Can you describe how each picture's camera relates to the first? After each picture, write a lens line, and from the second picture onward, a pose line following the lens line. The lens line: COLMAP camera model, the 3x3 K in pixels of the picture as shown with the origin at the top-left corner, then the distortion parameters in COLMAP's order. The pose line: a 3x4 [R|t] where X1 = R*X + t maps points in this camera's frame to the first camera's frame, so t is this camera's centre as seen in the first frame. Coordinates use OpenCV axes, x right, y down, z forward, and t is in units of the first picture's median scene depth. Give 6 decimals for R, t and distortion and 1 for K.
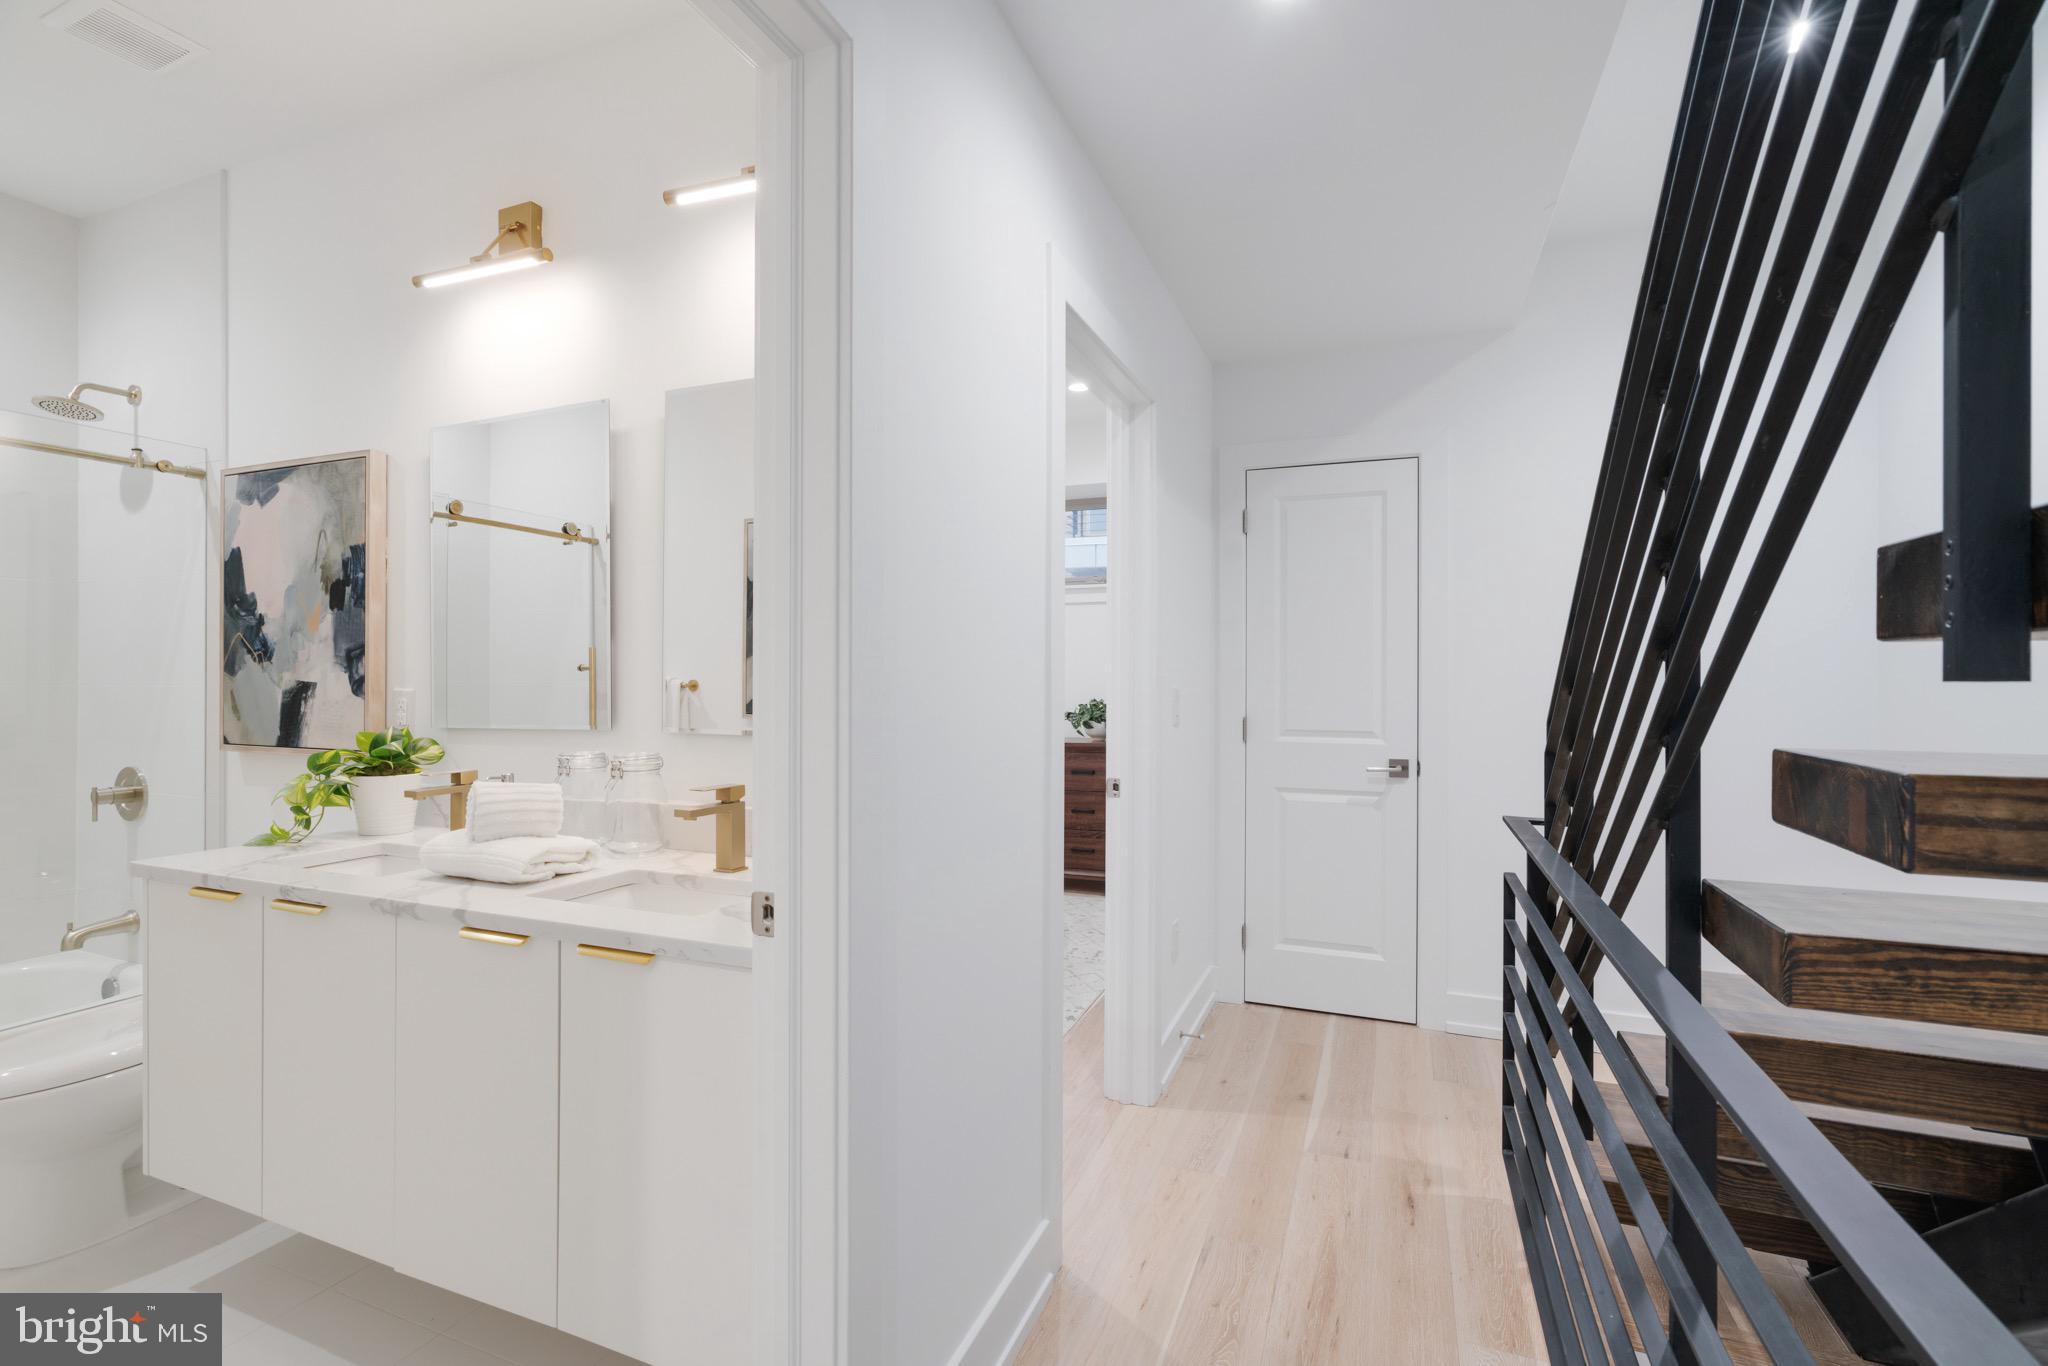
lens RADIAL K [[925.6, 0, 1017.2], [0, 925.6, 673.7], [0, 0, 1]] dist [-0.002616, 0.001622]
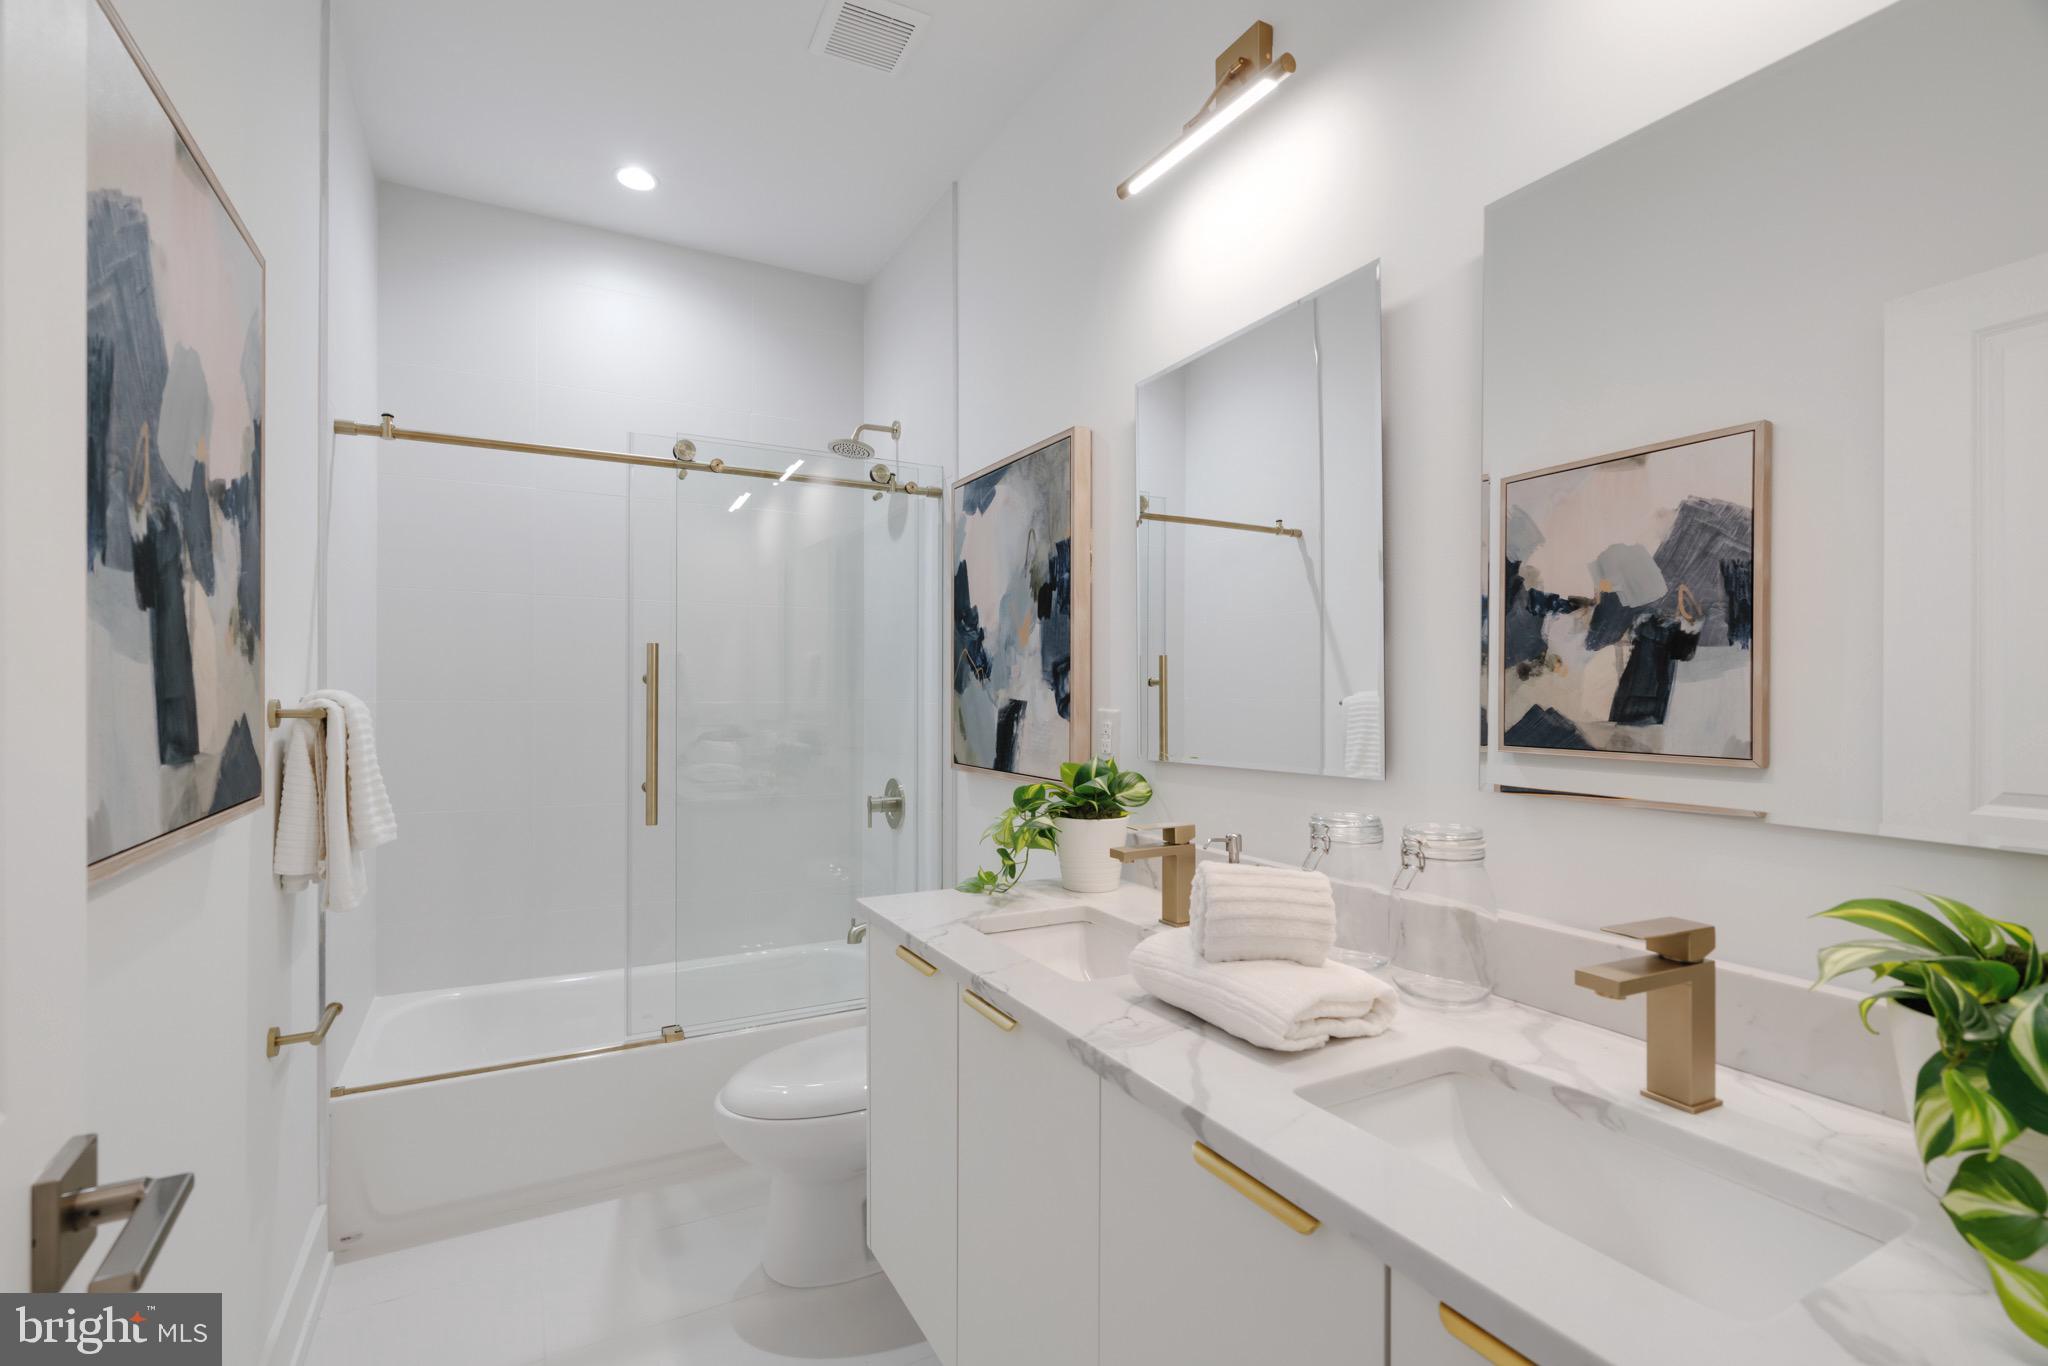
lens RADIAL K [[925.6, 0, 1020.5], [0, 925.6, 694.5], [0, 0, 1]] dist [-0.002616, 0.001622]
pose [[0.778187, 0.001471, -0.628031, -0.215622], [0.001709, 0.999989, 0.004459, -0.001008], [0.628031, -0.004543, 0.778175, 0.322860]]
